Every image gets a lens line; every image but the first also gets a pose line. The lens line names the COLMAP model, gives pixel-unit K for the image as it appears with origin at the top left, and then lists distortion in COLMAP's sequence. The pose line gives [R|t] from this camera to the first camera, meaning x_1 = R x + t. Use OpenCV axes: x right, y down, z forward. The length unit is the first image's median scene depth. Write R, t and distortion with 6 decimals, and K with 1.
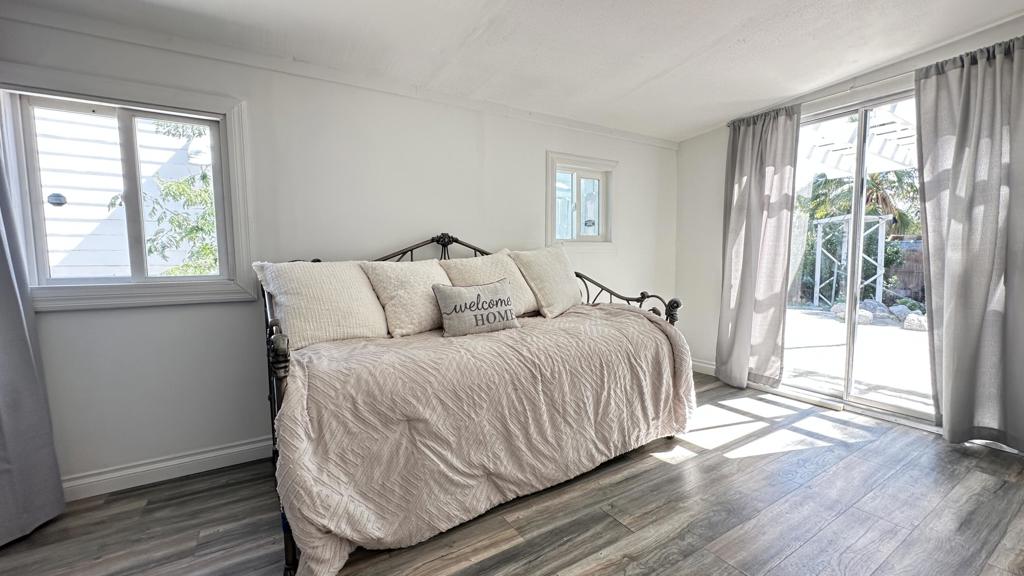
lens RADIAL K [[408.6, 0, 512.2], [0, 408.6, 289.3], [0, 0, 1]] dist [-0.004115, 0.001568]
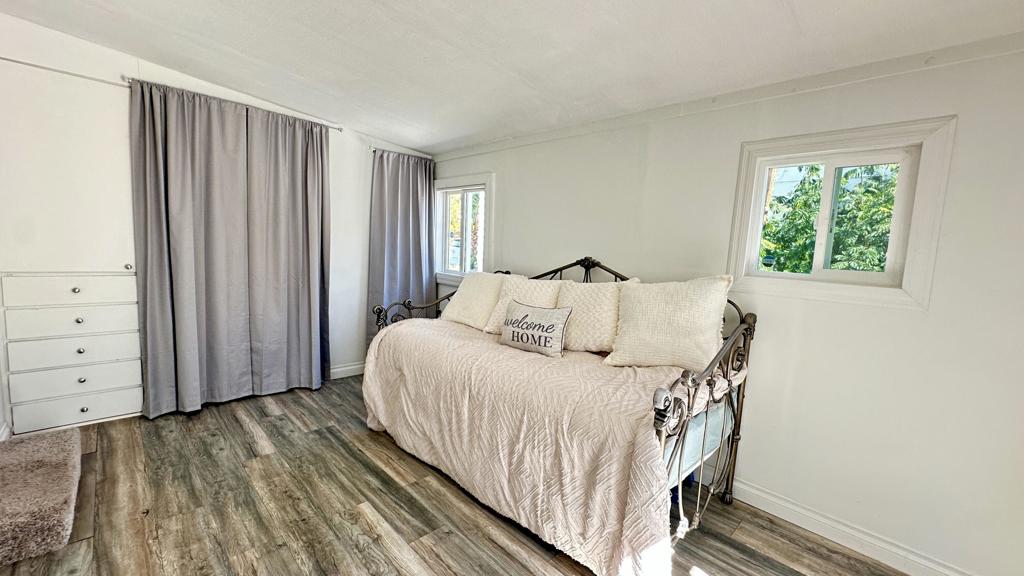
lens RADIAL K [[408.6, 0, 512.6], [0, 408.6, 289.1], [0, 0, 1]] dist [-0.004115, 0.001568]
pose [[0.227083, 0.126814, -0.965584, 0.961144], [-0.127880, 0.986783, 0.099524, -0.160631], [0.965443, 0.100879, 0.240298, 0.676828]]
